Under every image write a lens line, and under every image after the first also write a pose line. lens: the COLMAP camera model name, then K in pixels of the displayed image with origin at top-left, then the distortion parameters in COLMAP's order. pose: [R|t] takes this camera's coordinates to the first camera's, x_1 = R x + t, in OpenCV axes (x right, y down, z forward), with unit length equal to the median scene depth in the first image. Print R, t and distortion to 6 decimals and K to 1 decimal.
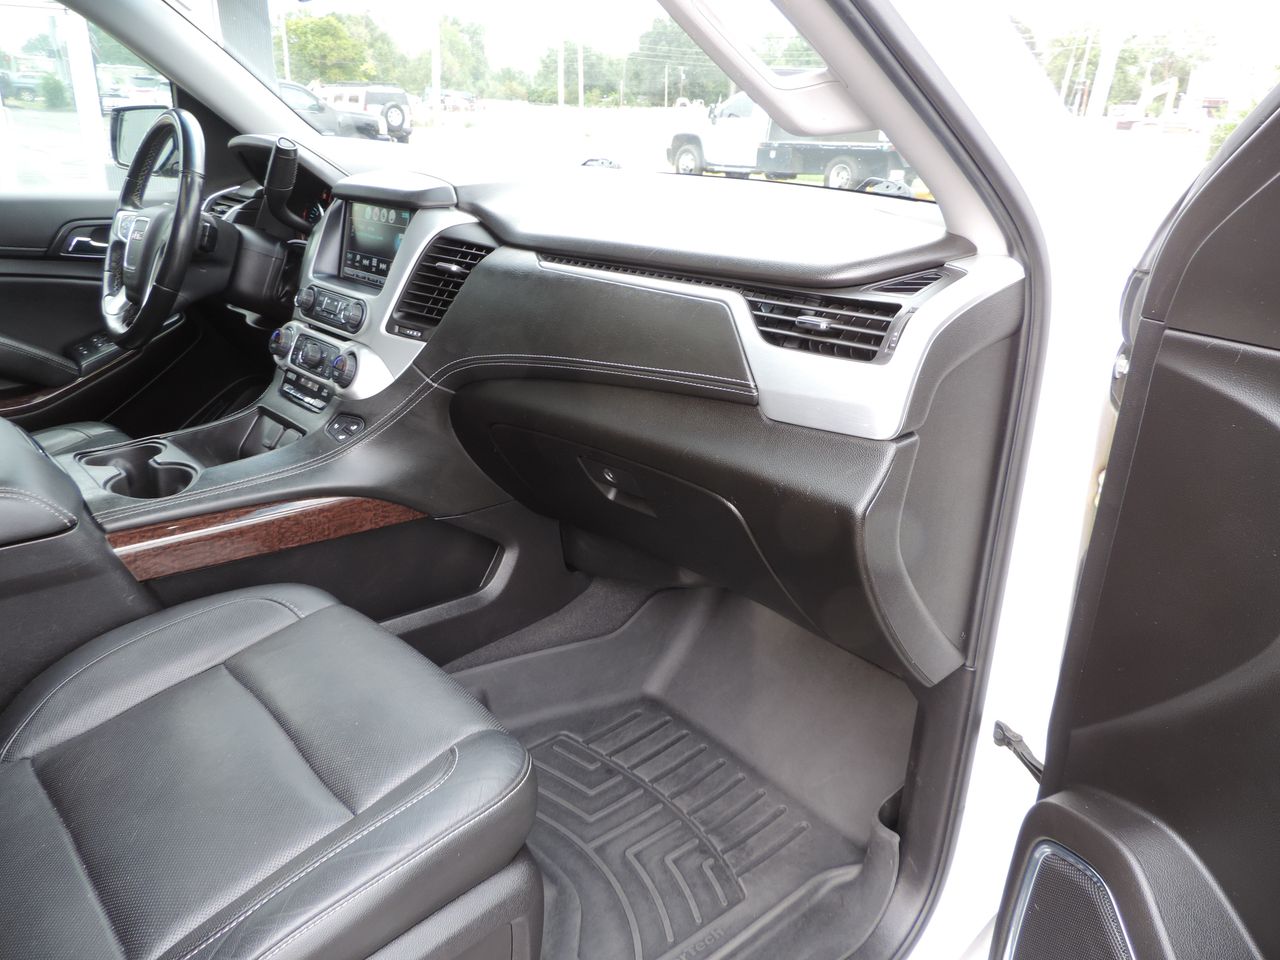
lens RADIAL K [[911.6, 0, 640.0], [0, 911.6, 480.0], [0, 0, 1]] dist [-0.015927, -0.007777]
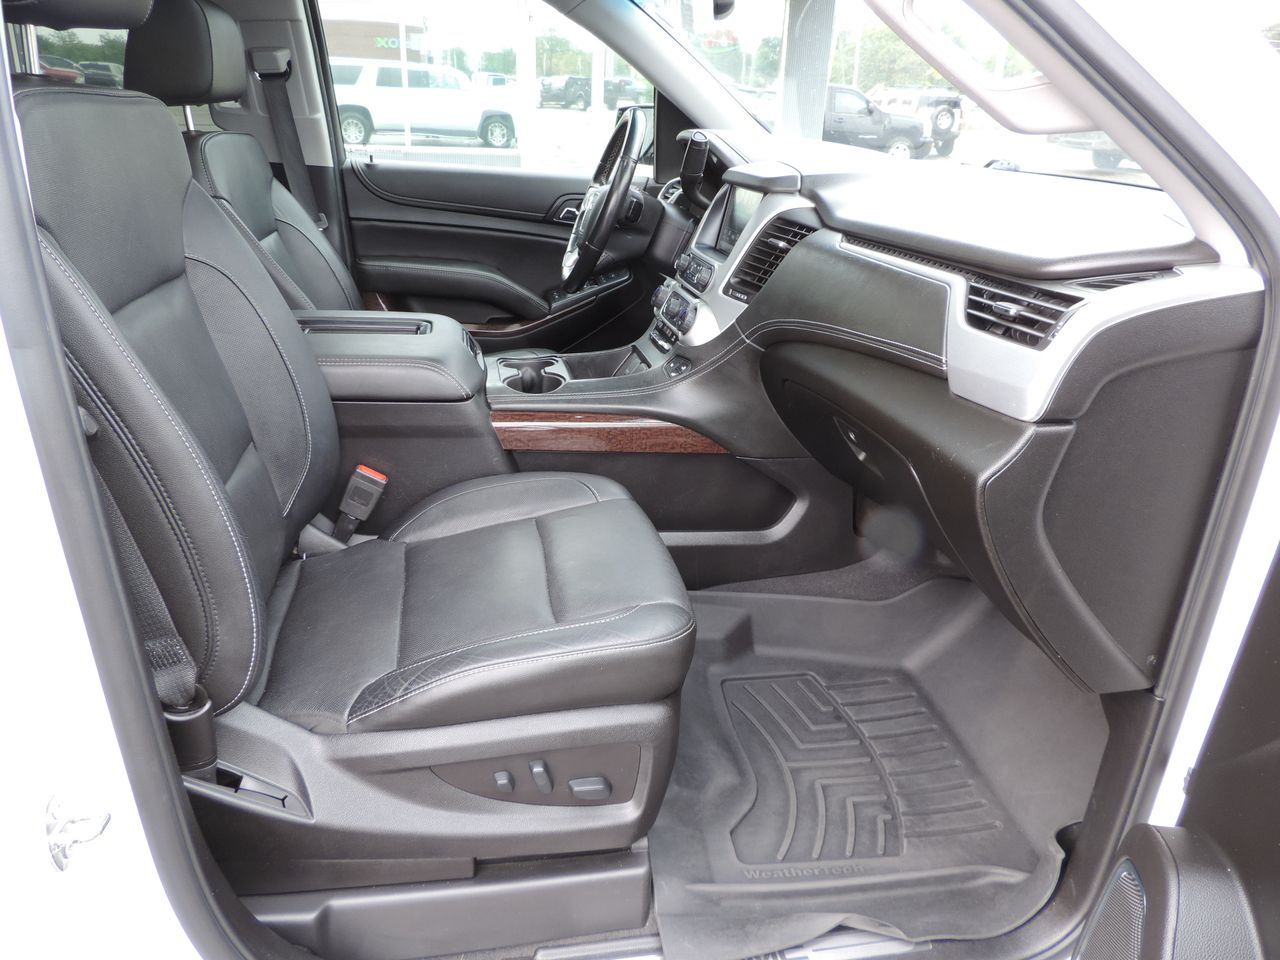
lens RADIAL K [[917.1, 0, 613.0], [0, 917.1, 477.0], [0, 0, 1]] dist [-0.068398, 0.009288]
pose [[0.827840, 0.198382, -0.524714, 0.283142], [-0.200004, 0.978288, 0.054321, 0.037929], [0.524098, 0.059976, 0.849544, -0.086193]]
